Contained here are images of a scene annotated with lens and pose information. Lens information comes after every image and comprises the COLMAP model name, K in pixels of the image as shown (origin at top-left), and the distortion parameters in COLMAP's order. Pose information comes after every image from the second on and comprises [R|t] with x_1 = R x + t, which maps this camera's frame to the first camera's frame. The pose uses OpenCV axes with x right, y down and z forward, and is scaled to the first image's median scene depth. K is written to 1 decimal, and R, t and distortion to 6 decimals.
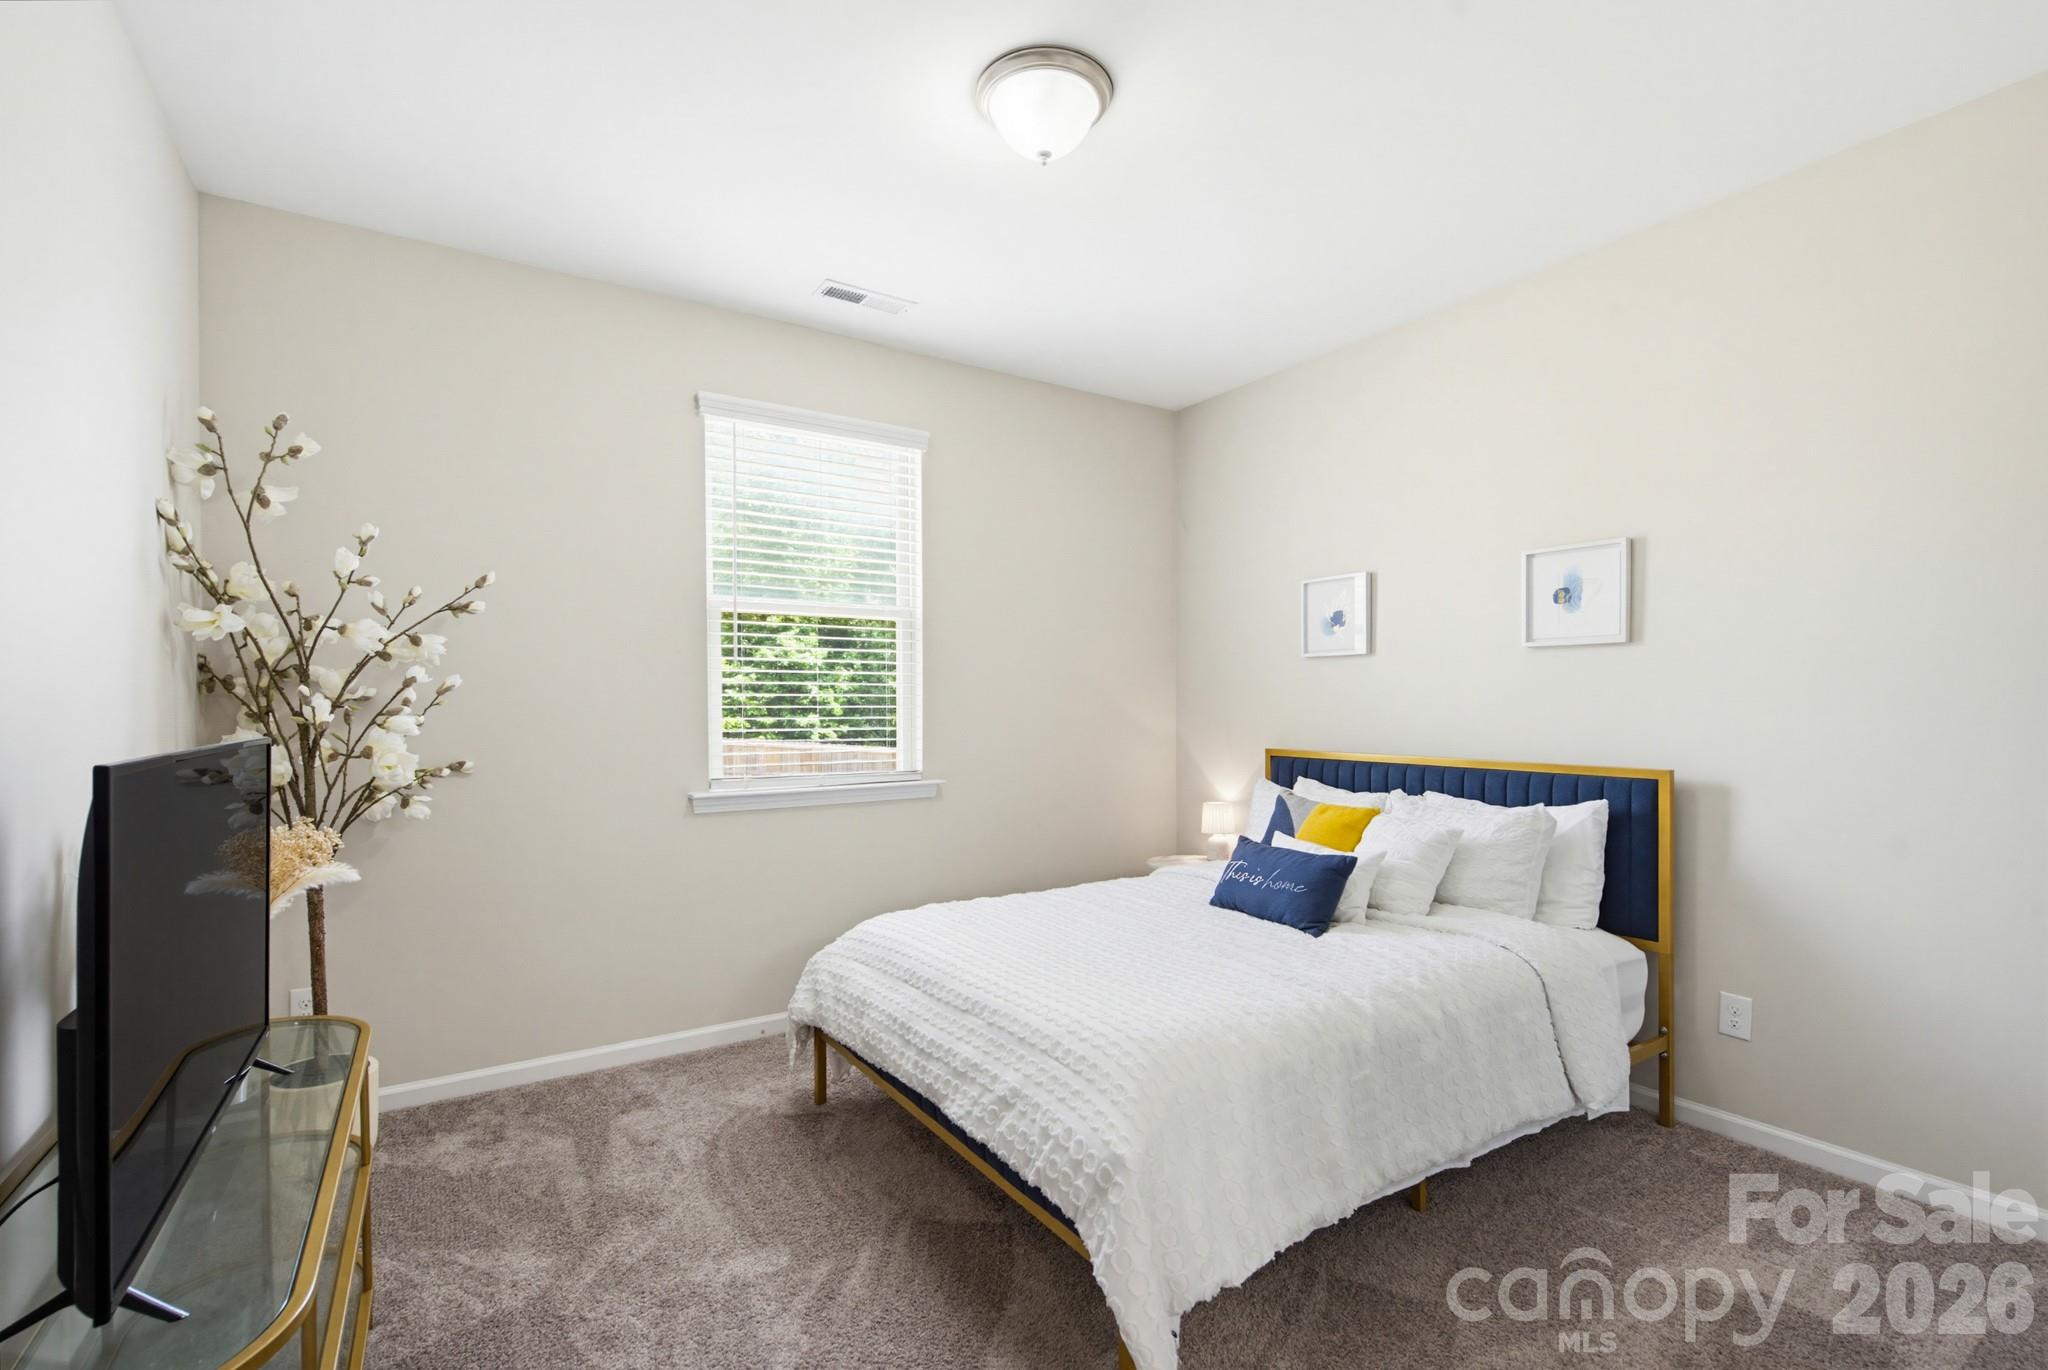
lens RADIAL K [[936.6, 0, 1024.0], [0, 936.6, 685.0], [0, 0, 1]] dist [0.001700, 0.000290]
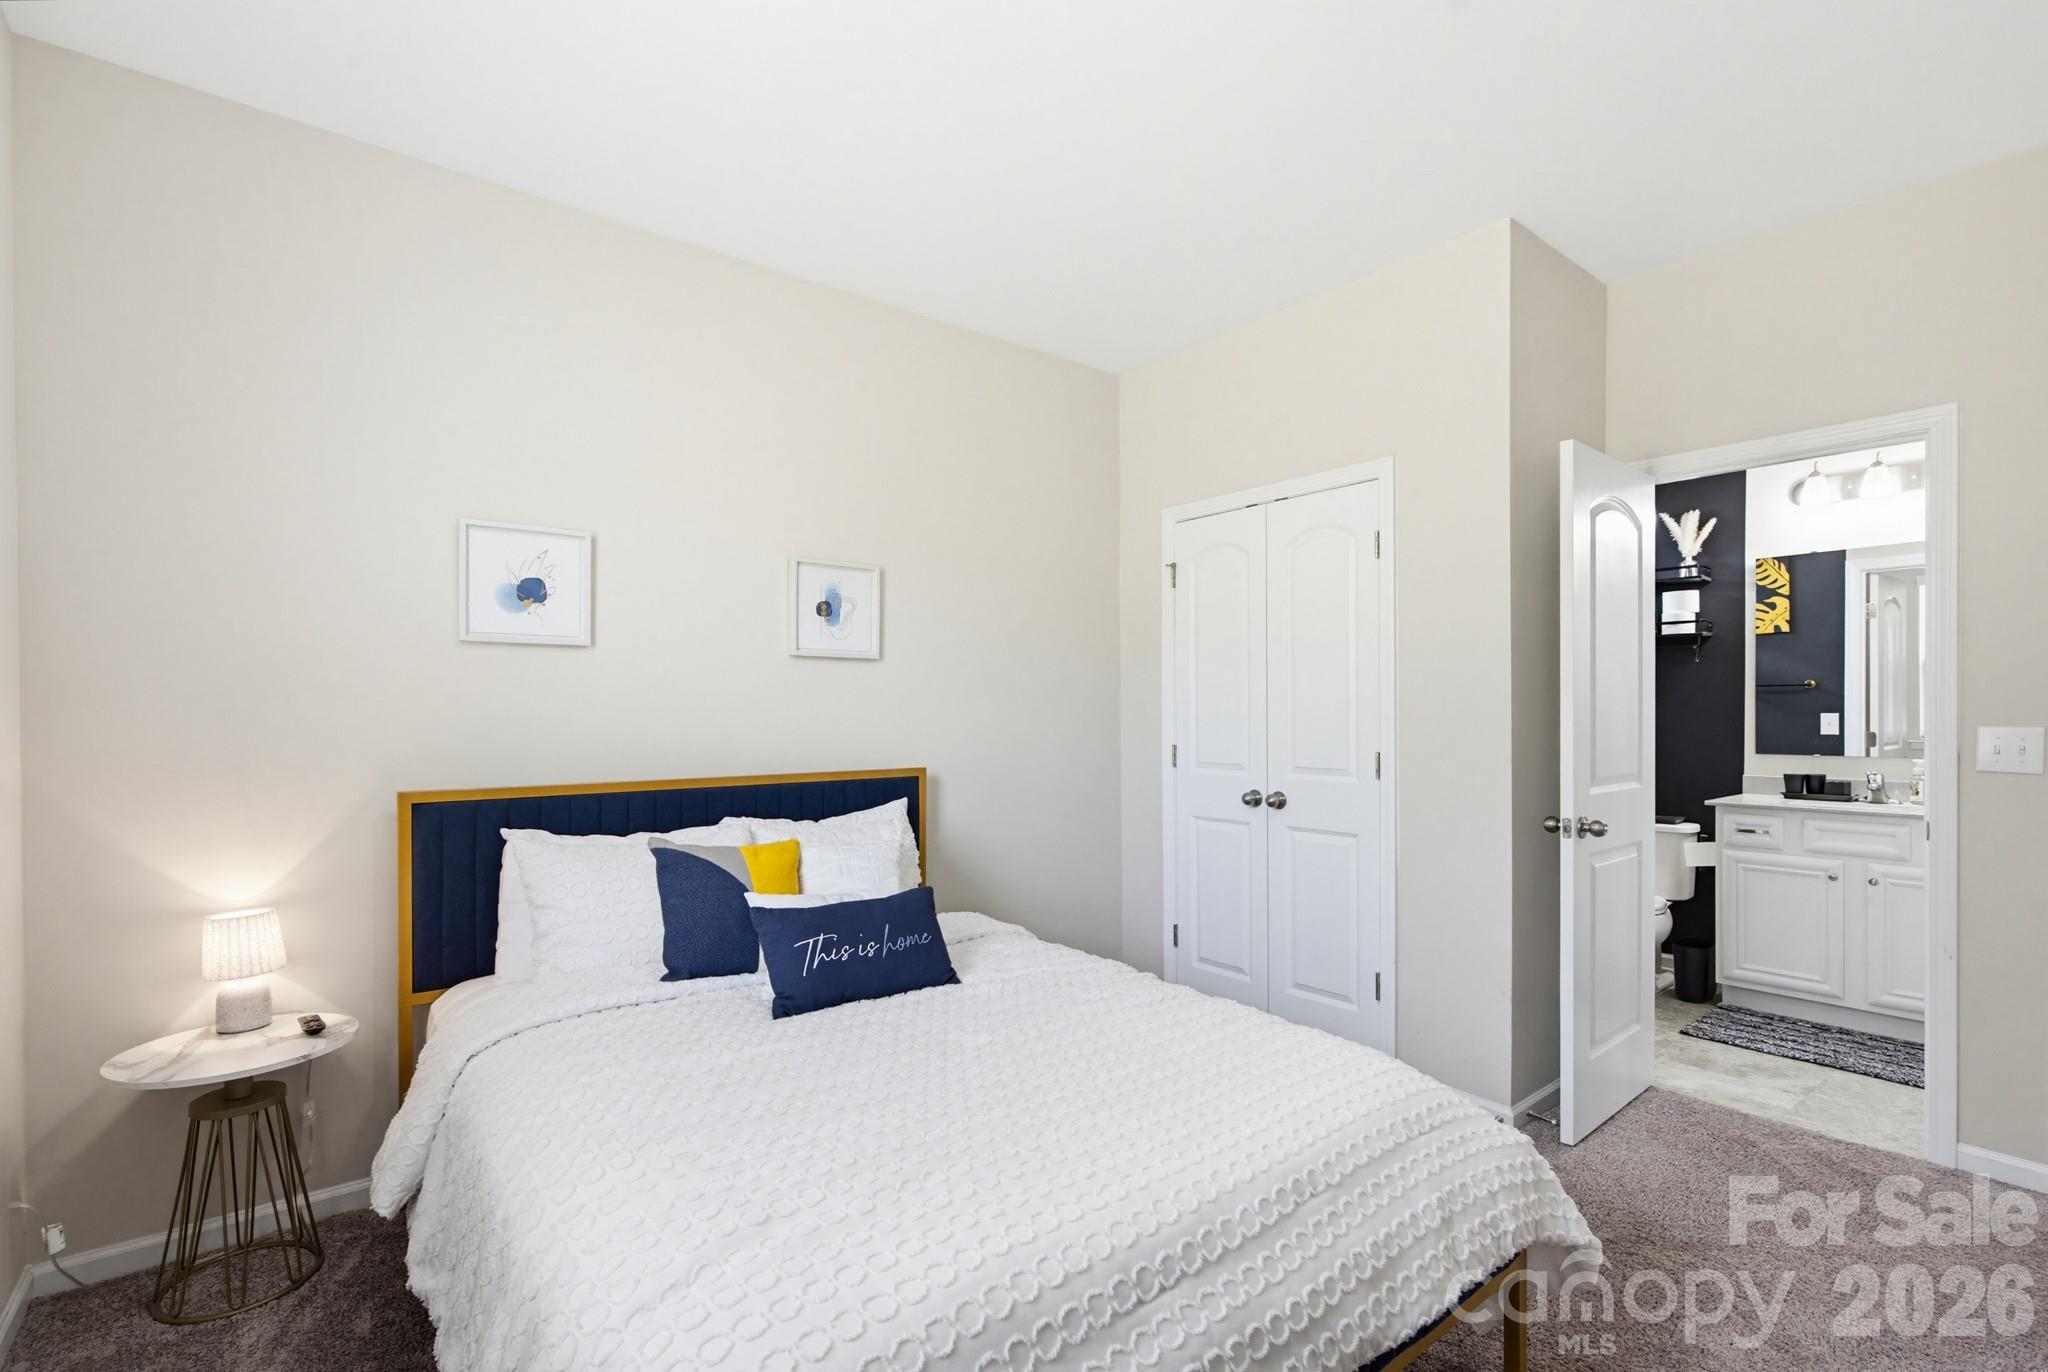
lens RADIAL K [[936.6, 0, 1024.0], [0, 936.6, 686.0], [0, 0, 1]] dist [0.001700, 0.000290]
pose [[-0.112441, 0.031417, 0.993162, -0.476422], [-0.014403, 0.999344, -0.033243, 0.021016], [-0.993554, -0.018042, -0.111915, 0.900468]]
